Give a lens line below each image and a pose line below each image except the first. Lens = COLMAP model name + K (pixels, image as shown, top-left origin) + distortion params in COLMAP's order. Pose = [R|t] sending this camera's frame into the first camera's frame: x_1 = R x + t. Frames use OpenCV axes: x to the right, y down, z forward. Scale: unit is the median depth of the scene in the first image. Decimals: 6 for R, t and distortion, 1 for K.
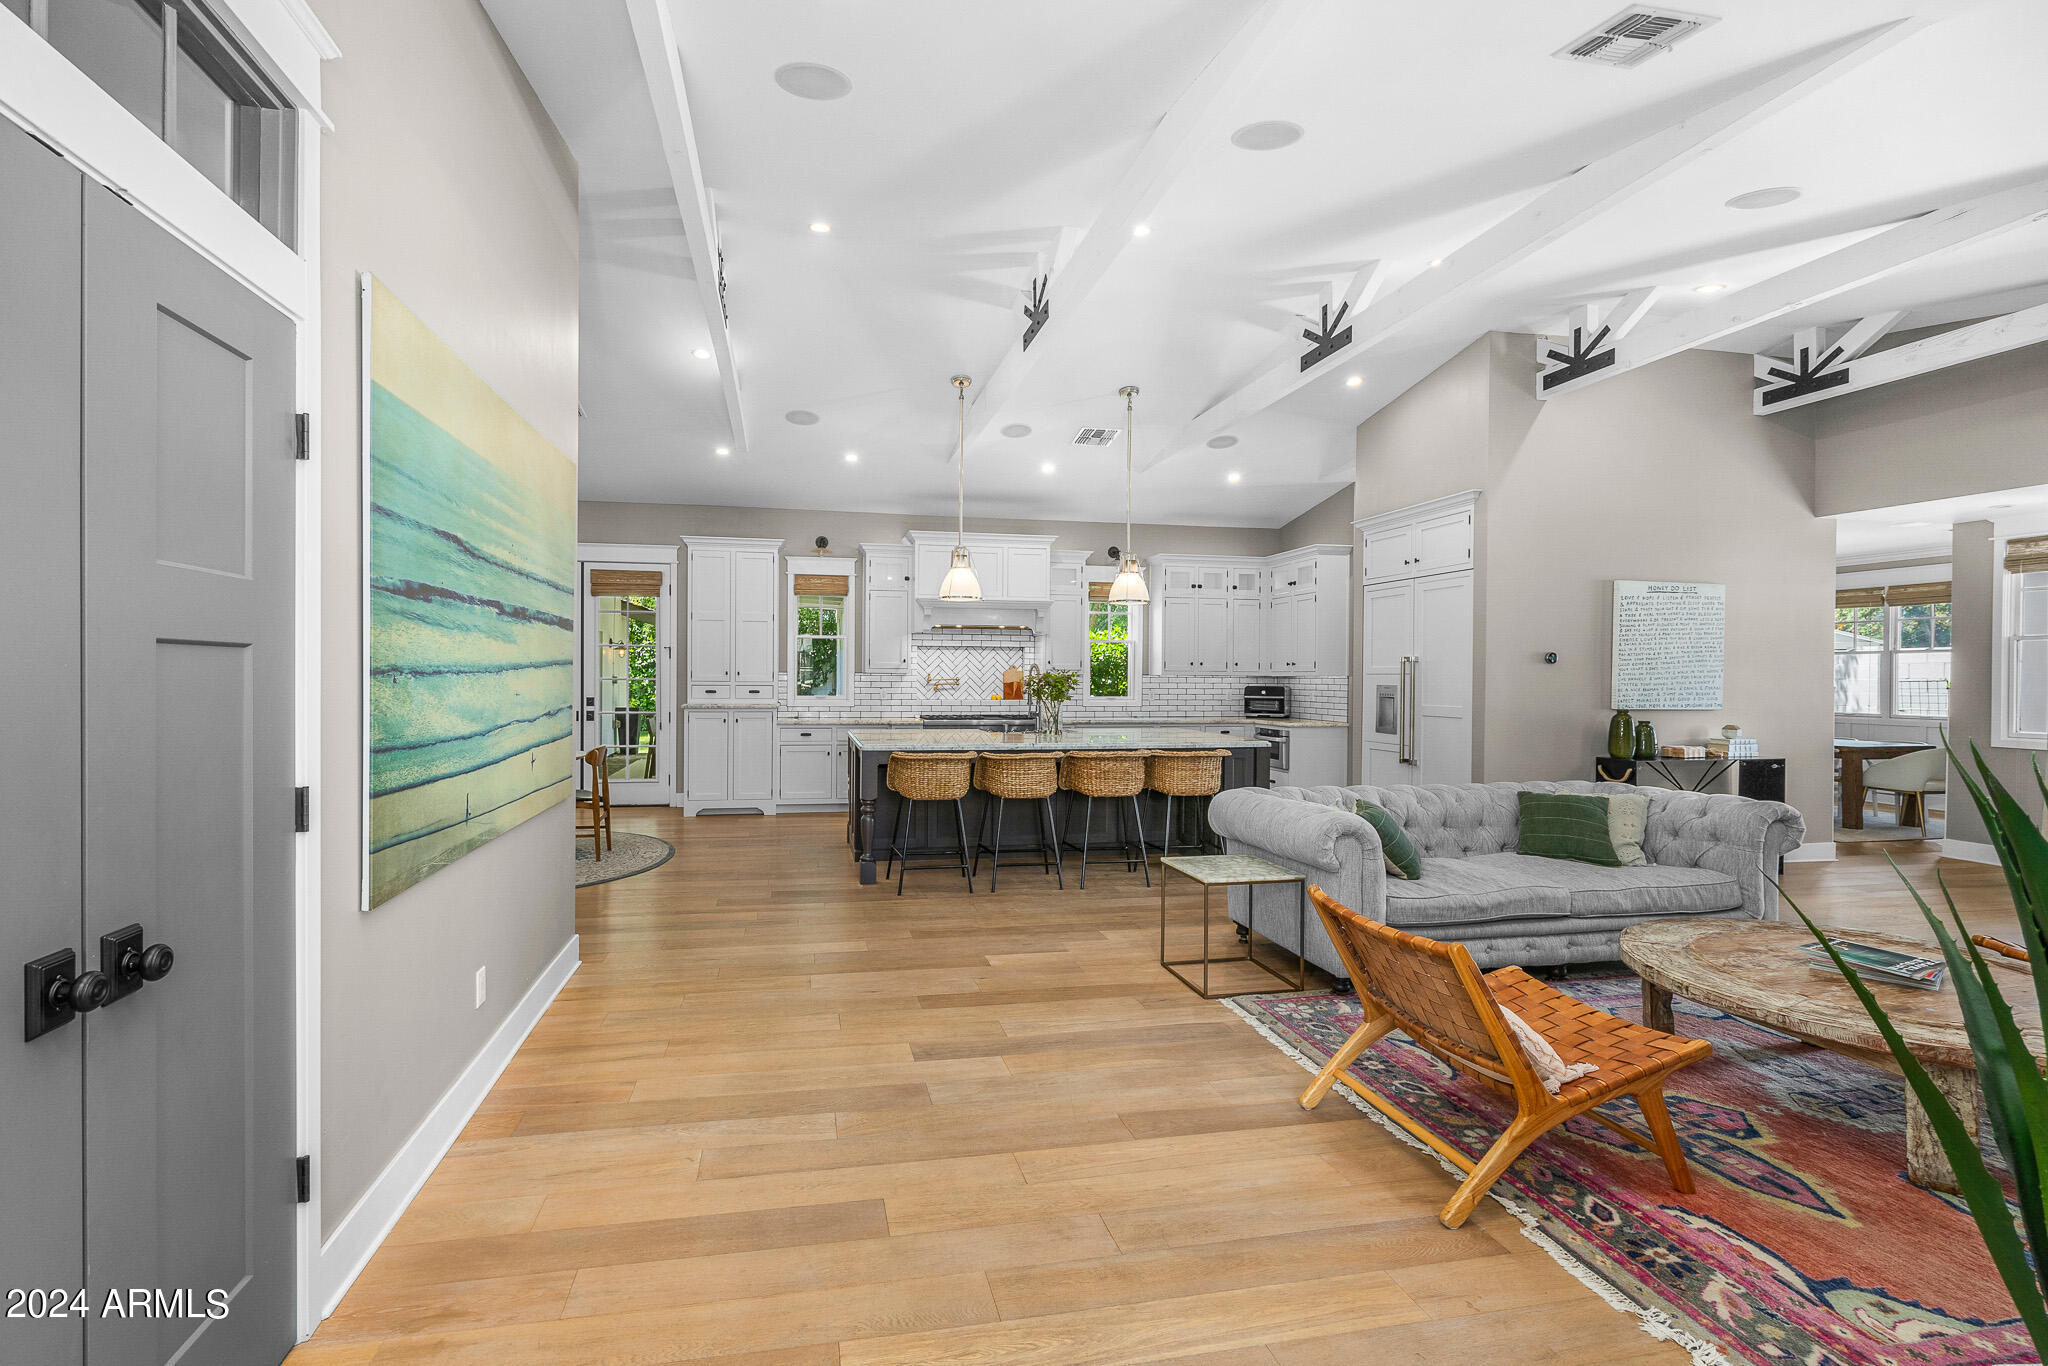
lens RADIAL K [[868.1, 0, 1030.8], [0, 868.1, 687.1], [0, 0, 1]] dist [-0.009651, 0.001318]
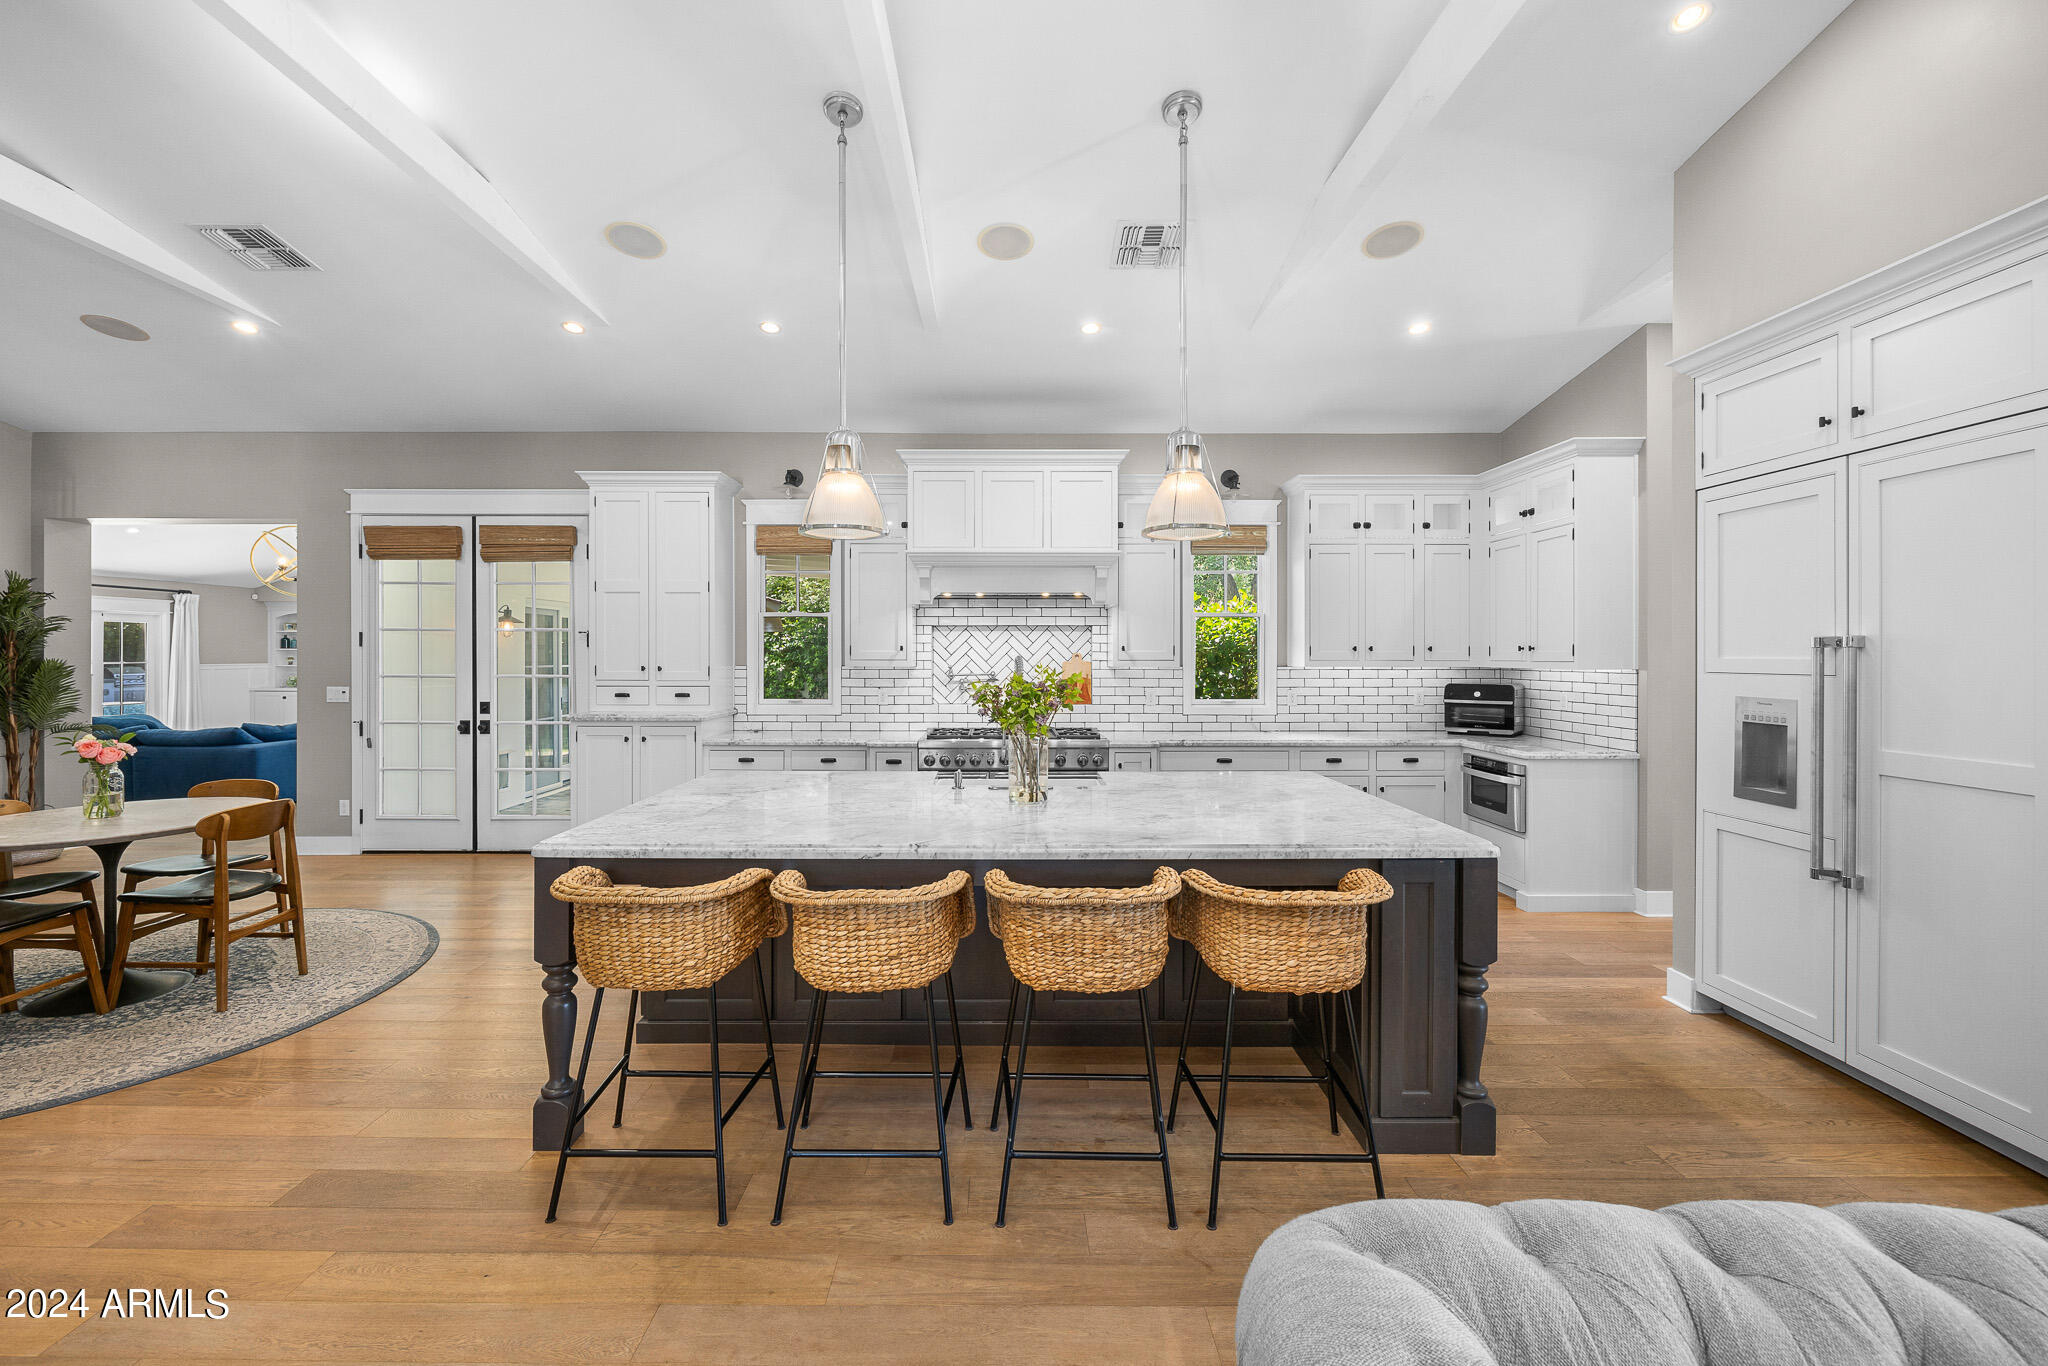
lens RADIAL K [[868.1, 0, 1056.9], [0, 868.1, 656.9], [0, 0, 1]] dist [-0.009651, 0.001318]
pose [[0.982526, -0.005497, -0.186047, 0.103730], [0.003158, 0.999912, -0.012866, -0.015733], [0.186101, 0.012054, 0.982457, 0.392755]]
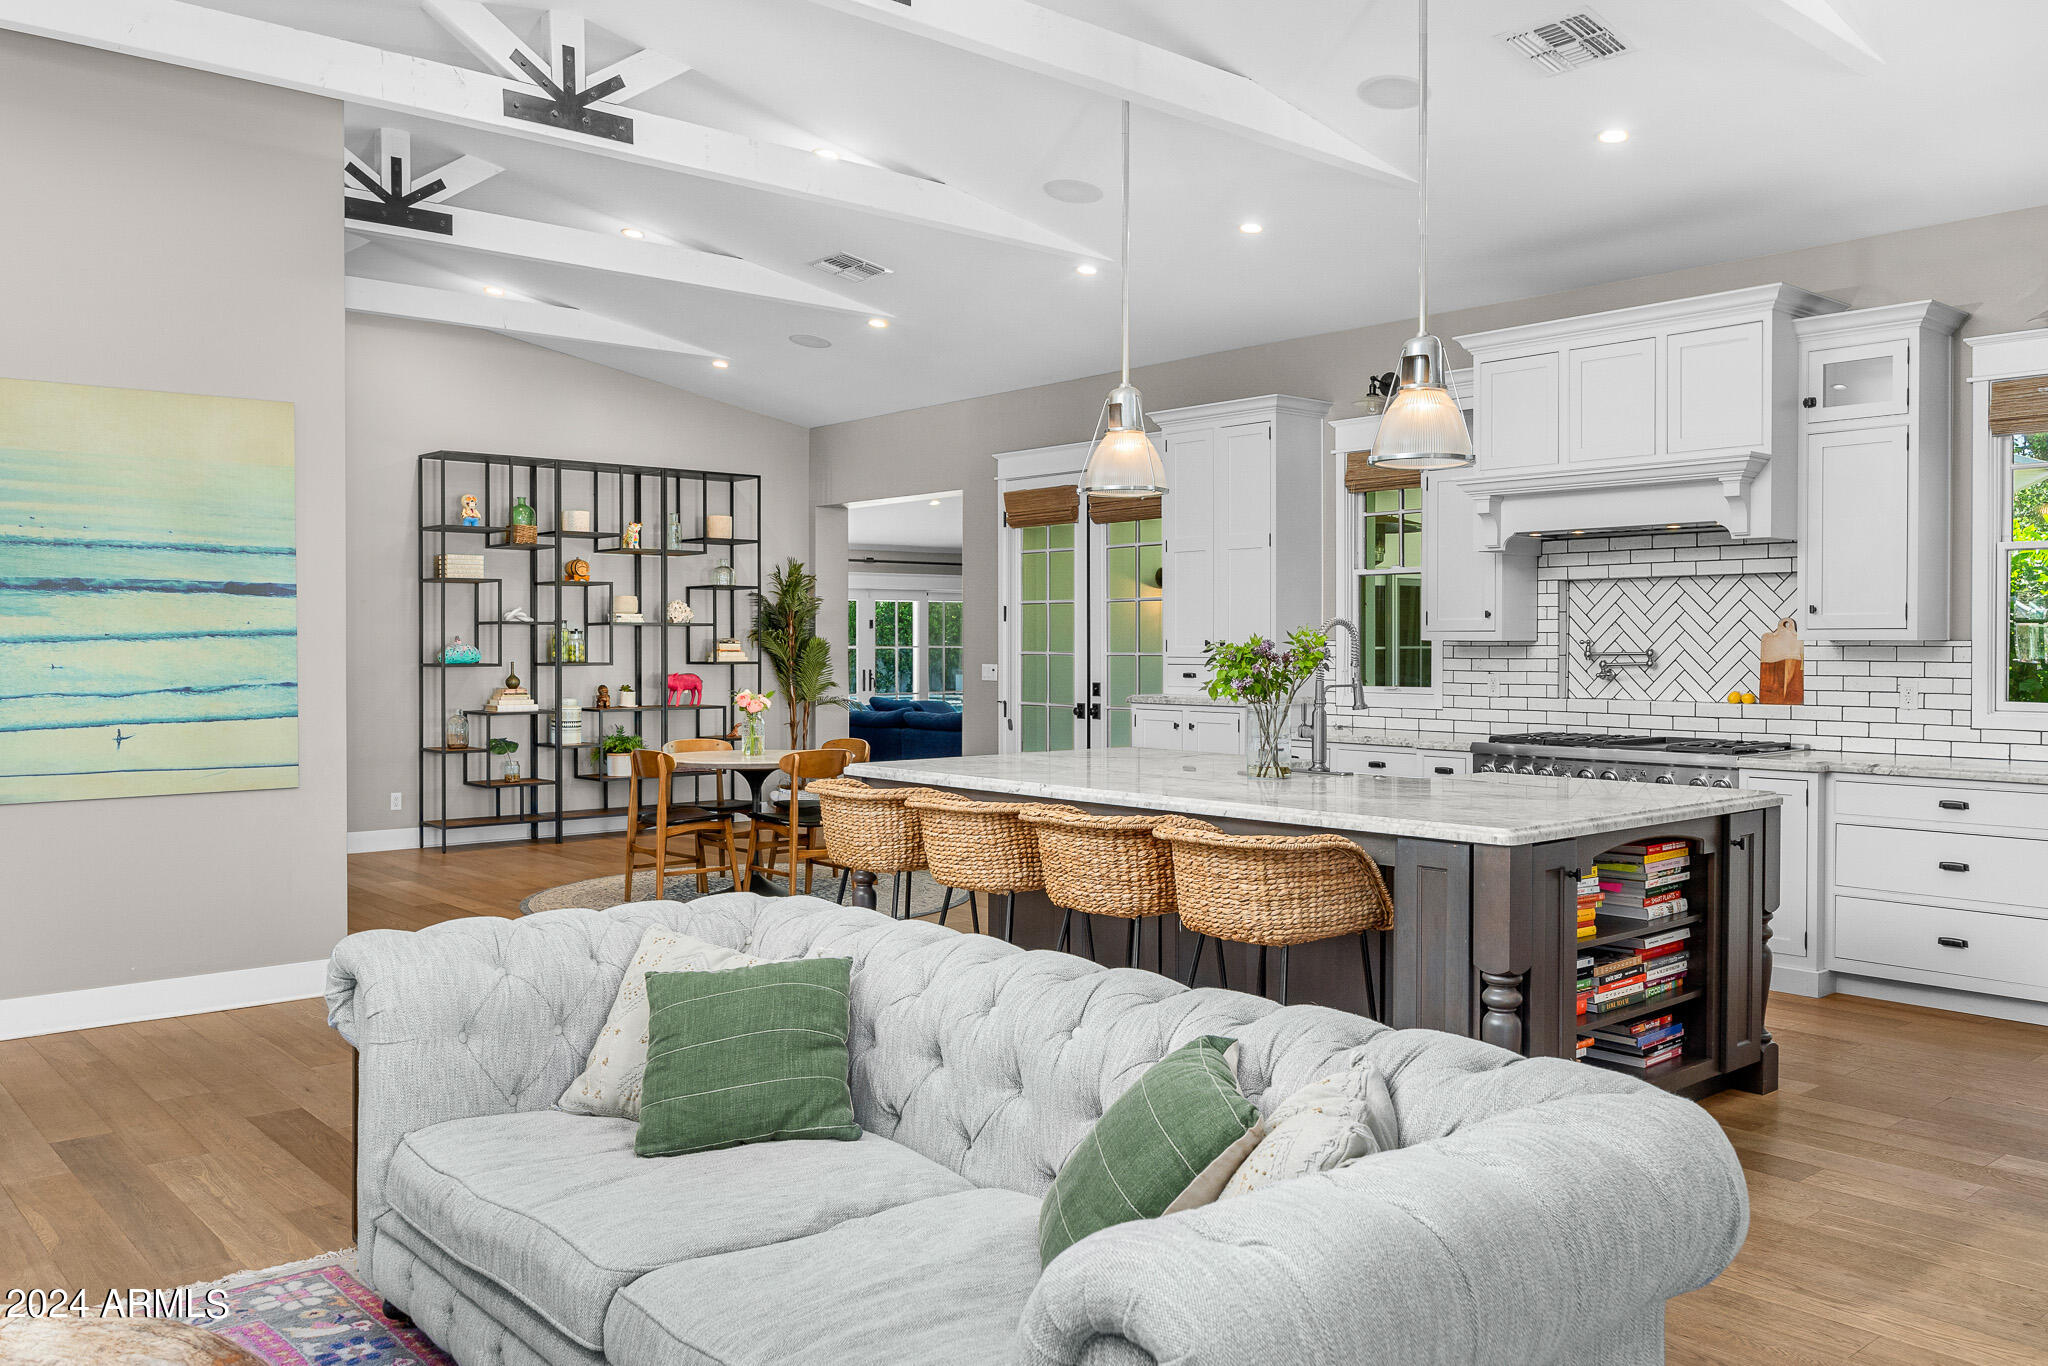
lens RADIAL K [[1658.4, 0, 1038.3], [0, 1658.4, 669.7], [0, 0, 1]] dist [-0.029047, -0.005189]
pose [[0.498186, 0.005726, -0.867051, 0.556059], [-0.008967, 0.999959, 0.001451, 0.000935], [0.867024, 0.007052, 0.498217, 0.369785]]
